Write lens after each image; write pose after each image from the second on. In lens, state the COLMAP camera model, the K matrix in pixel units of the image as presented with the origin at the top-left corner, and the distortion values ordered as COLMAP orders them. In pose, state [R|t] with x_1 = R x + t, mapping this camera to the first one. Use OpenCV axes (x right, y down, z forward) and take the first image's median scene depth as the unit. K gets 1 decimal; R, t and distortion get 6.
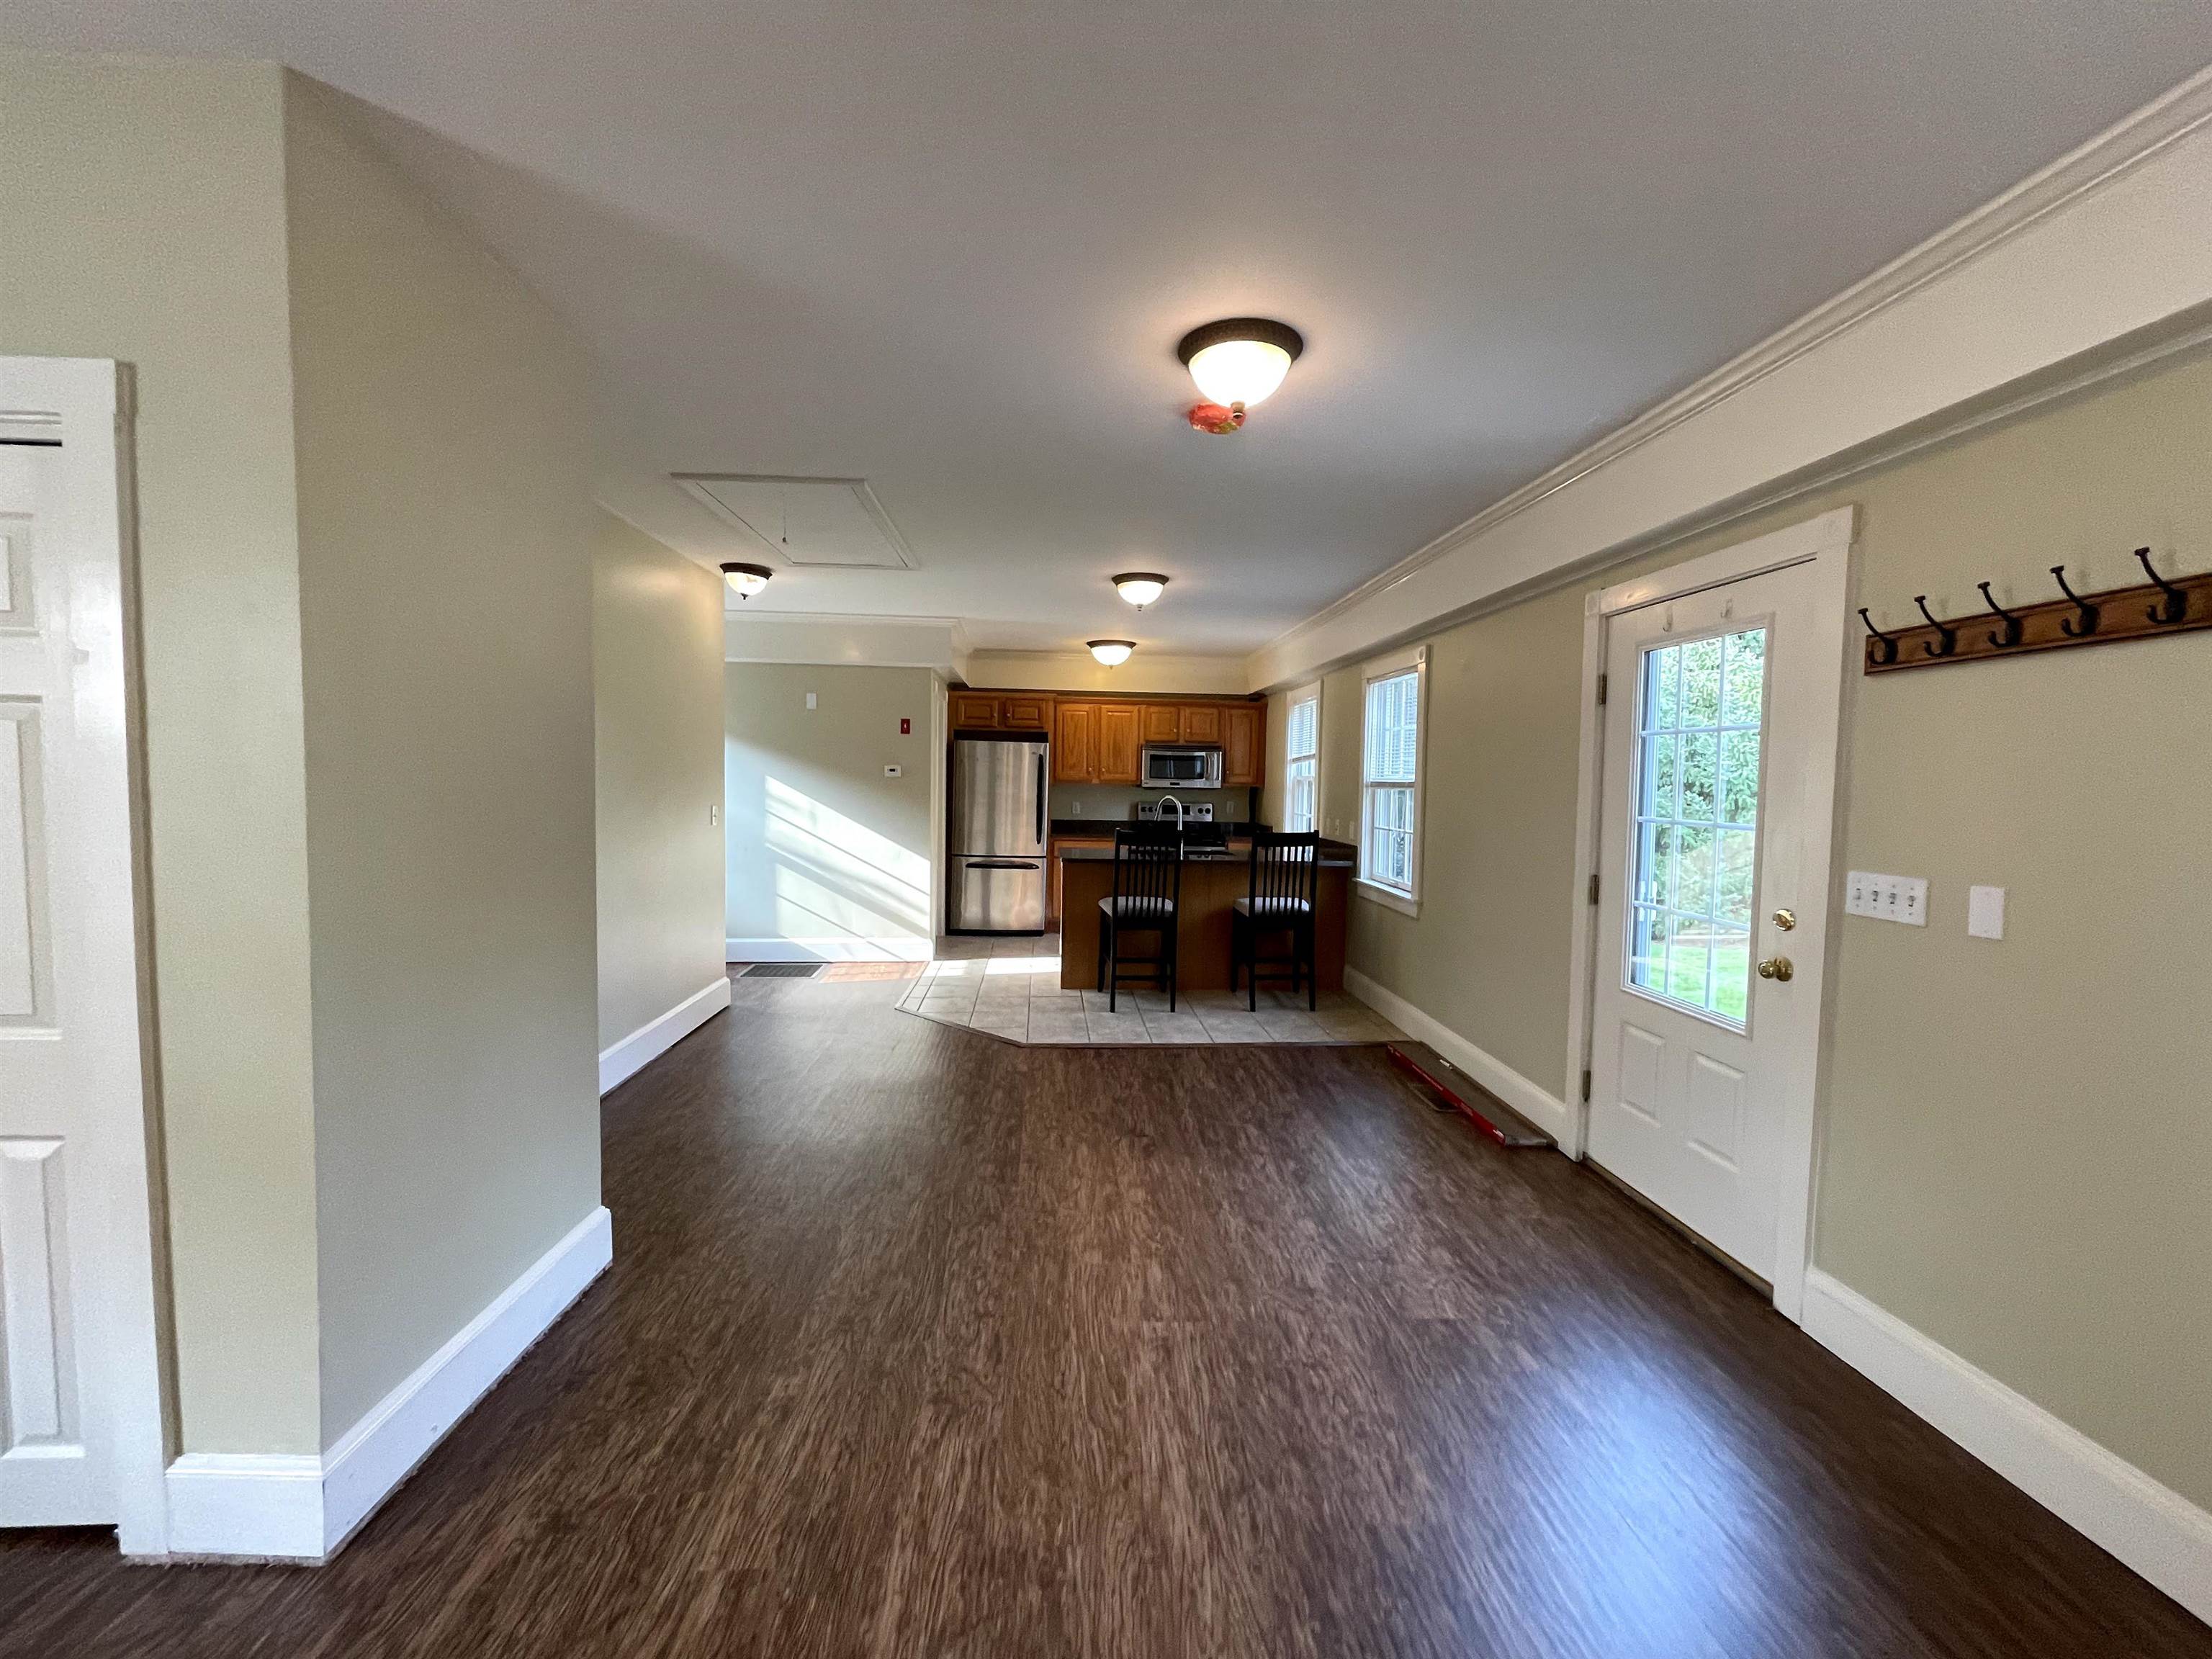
lens RADIAL K [[901.4, 0, 1097.8], [0, 901.4, 827.5], [0, 0, 1]] dist [-0.001912, -0.000197]
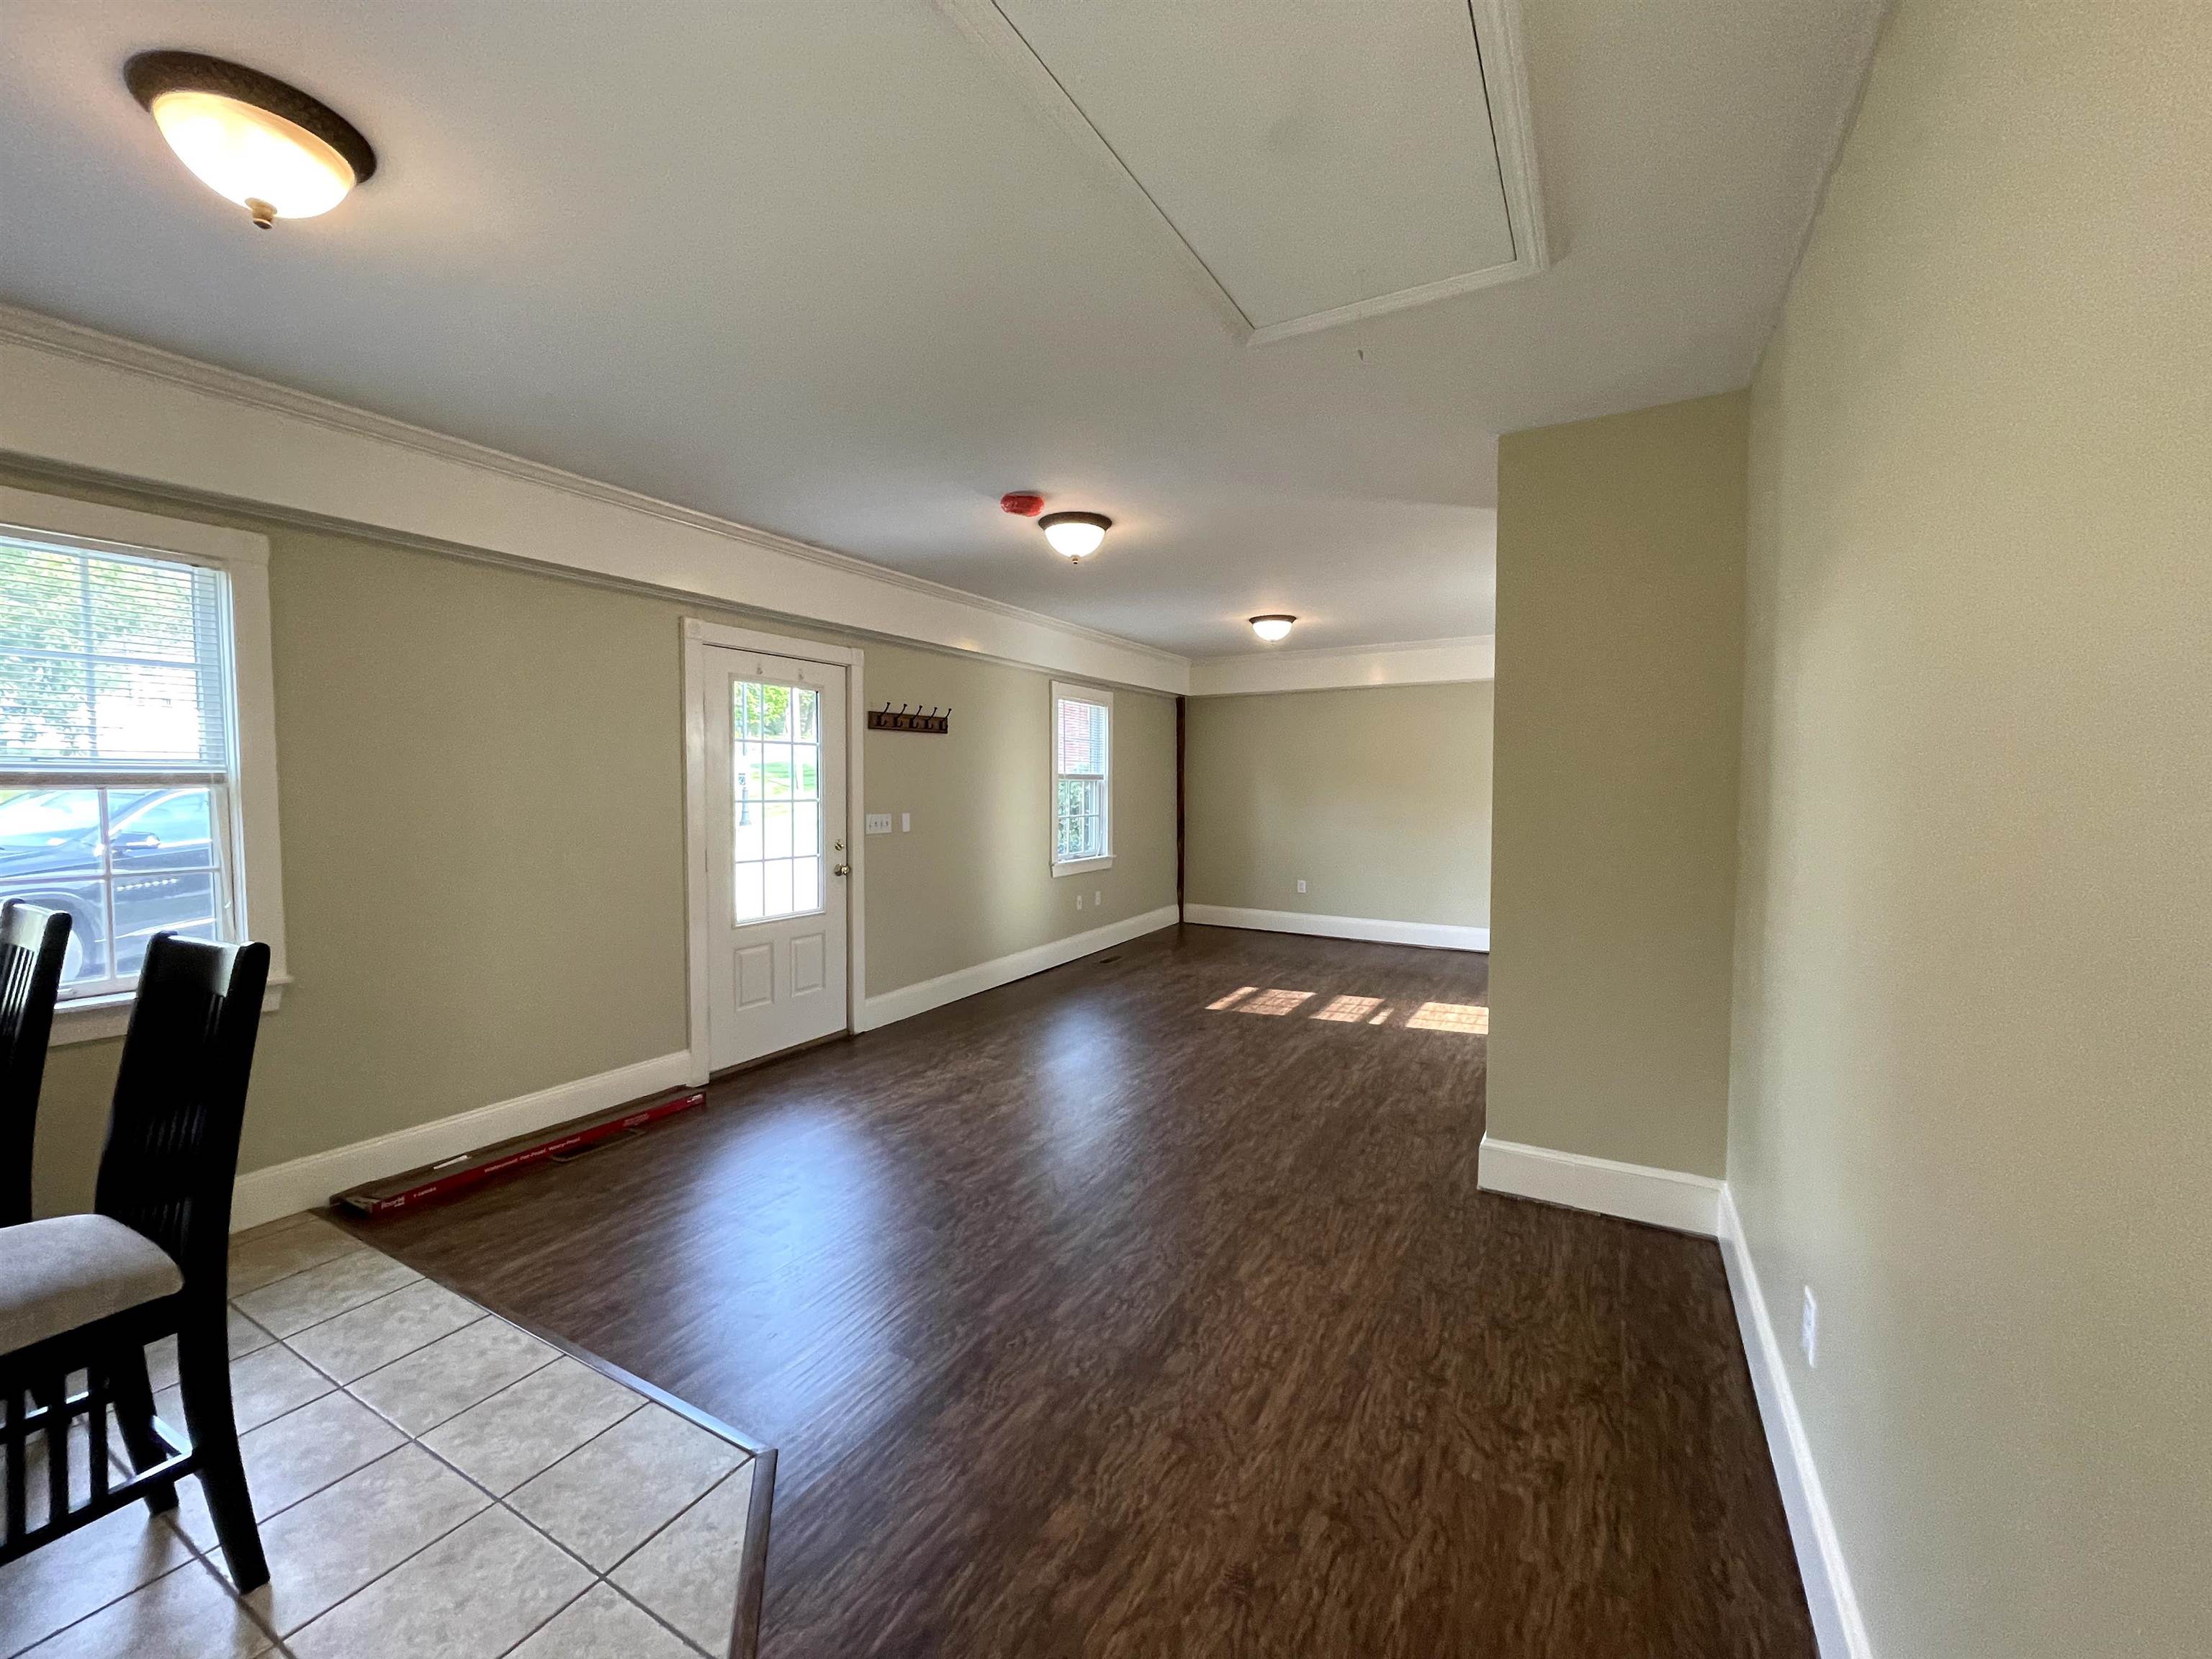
lens RADIAL K [[901.4, 0, 1092.5], [0, 901.4, 829.1], [0, 0, 1]] dist [-0.001912, -0.000197]
pose [[-0.840943, -0.045255, 0.539229, -0.286556], [0.014592, 0.994238, 0.106199, -0.049967], [-0.540928, 0.097175, -0.835437, 0.871788]]
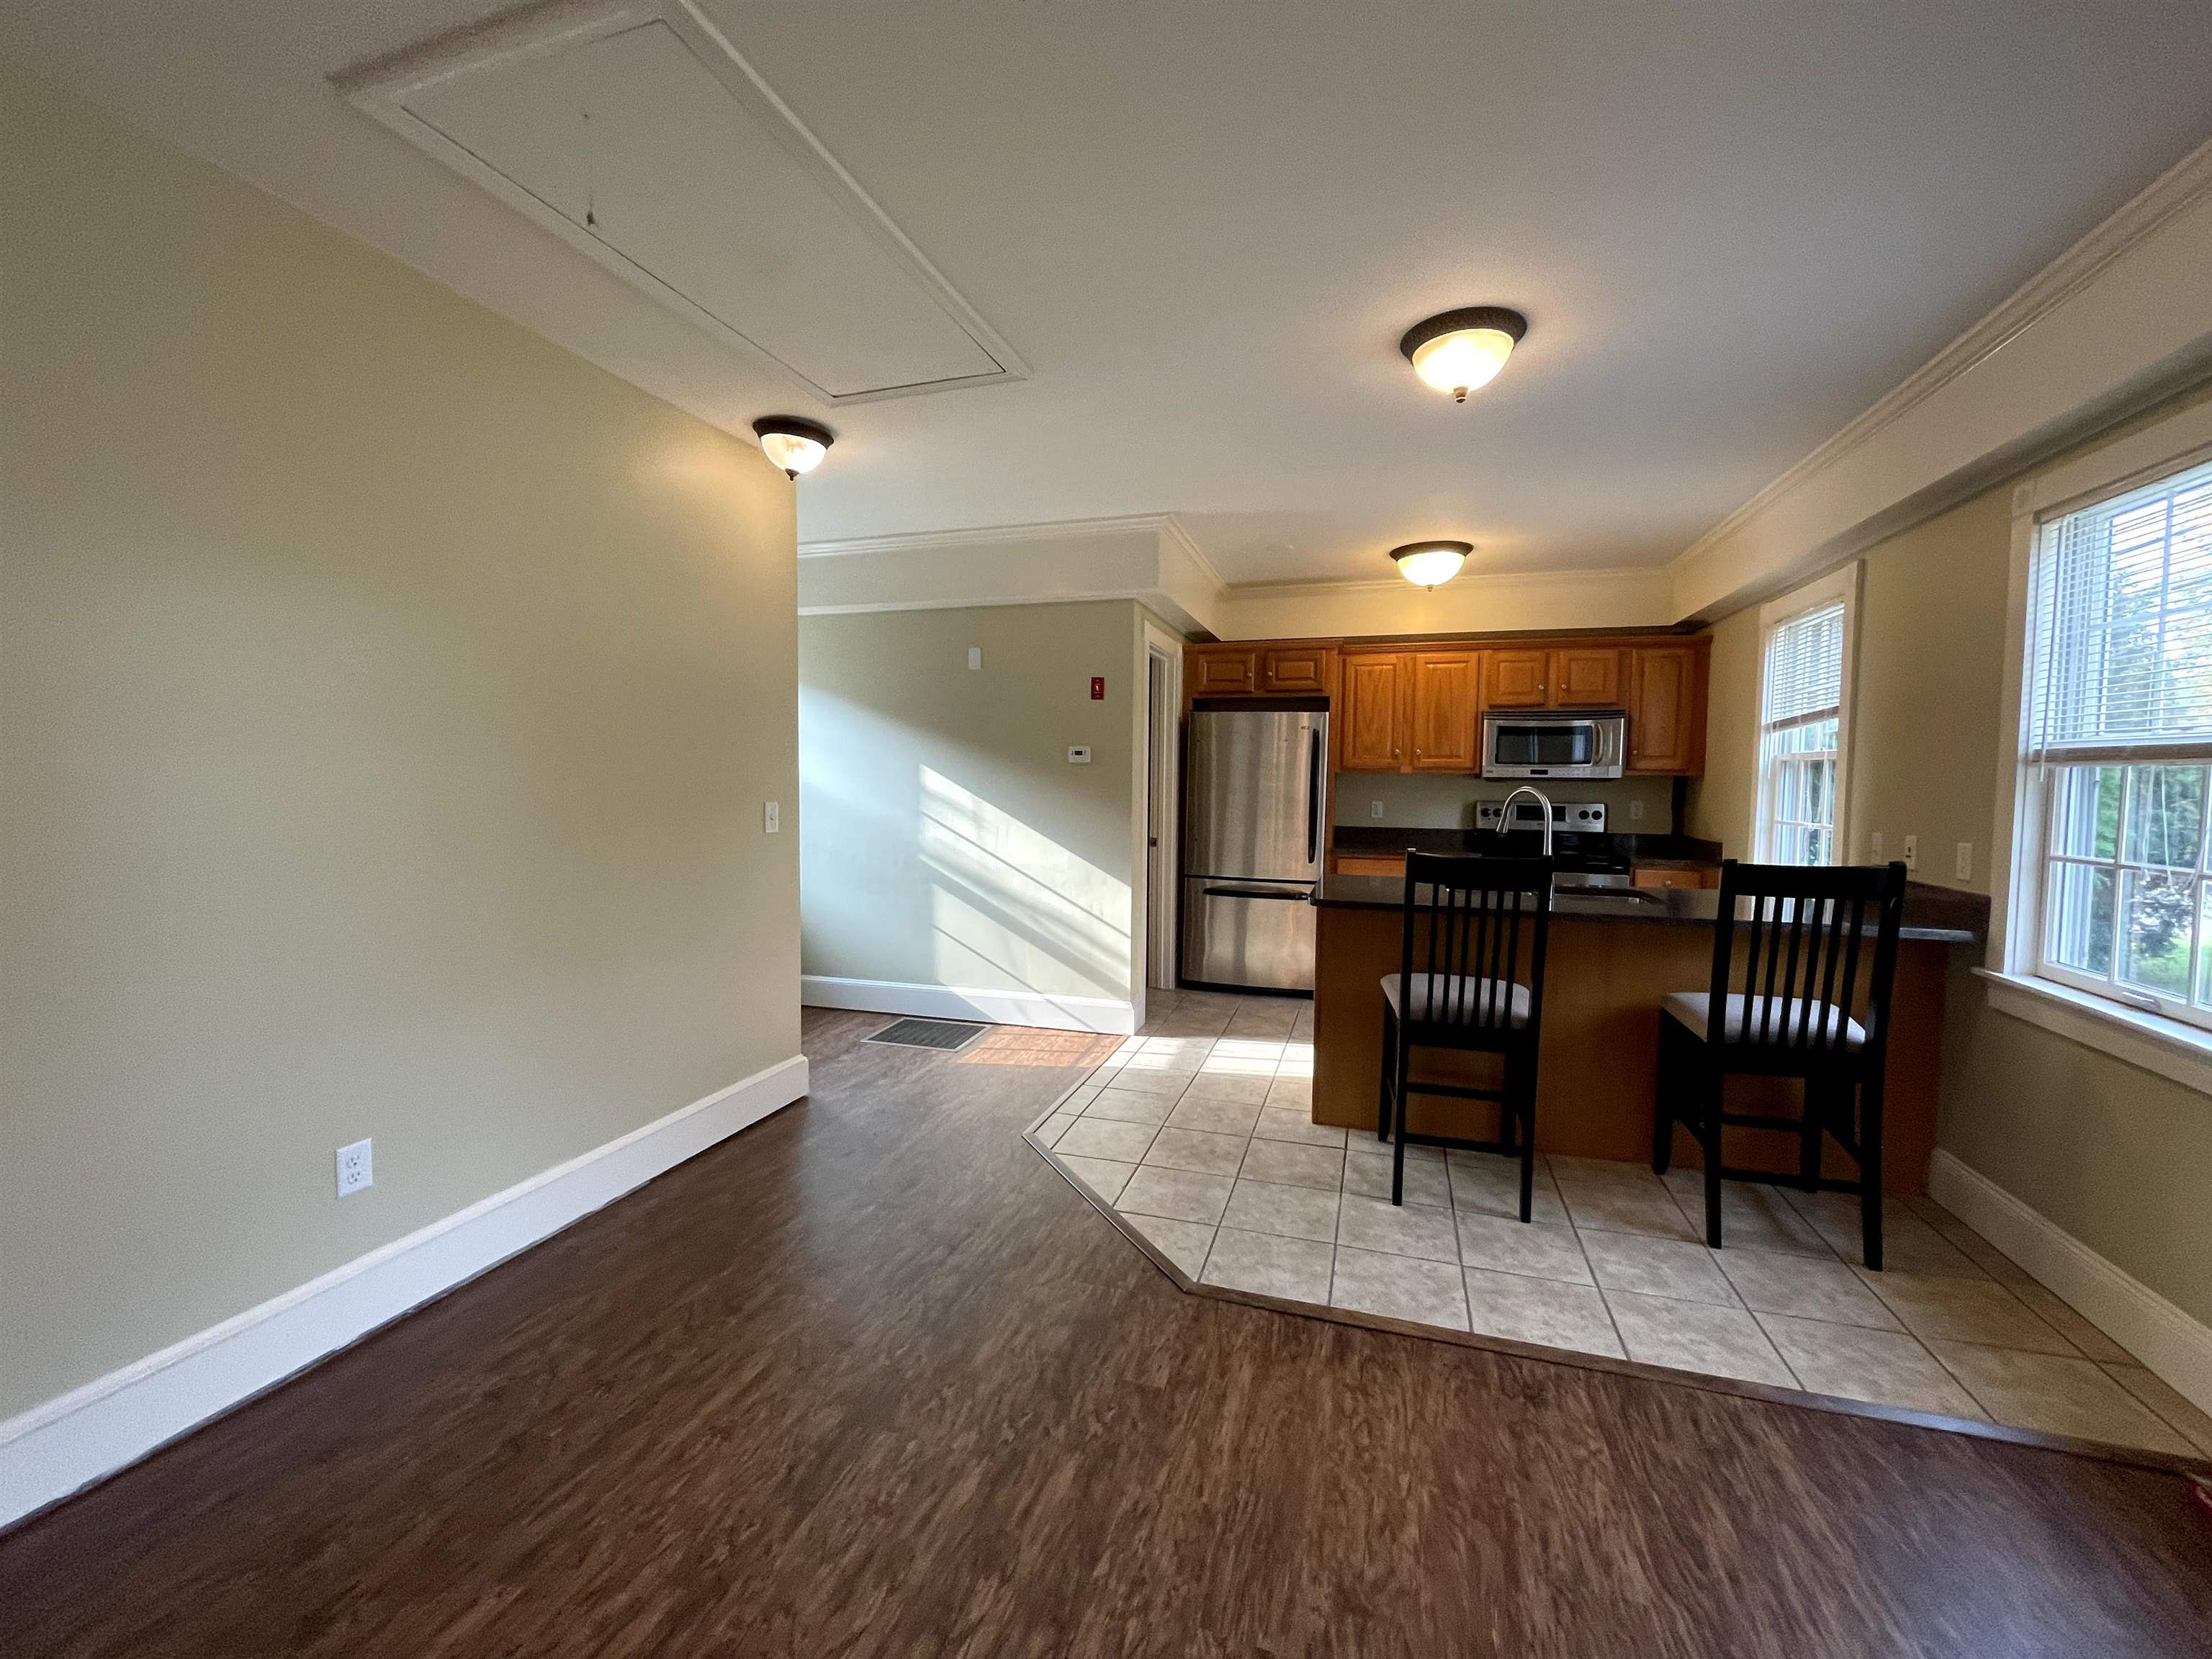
lens RADIAL K [[901.4, 0, 1091.7], [0, 901.4, 833.9], [0, 0, 1]] dist [-0.001912, -0.000197]
pose [[0.930109, 0.014021, -0.367015, 0.032926], [-0.012205, 0.999899, 0.007269, -0.007258], [0.367080, -0.002281, 0.930187, 0.369156]]
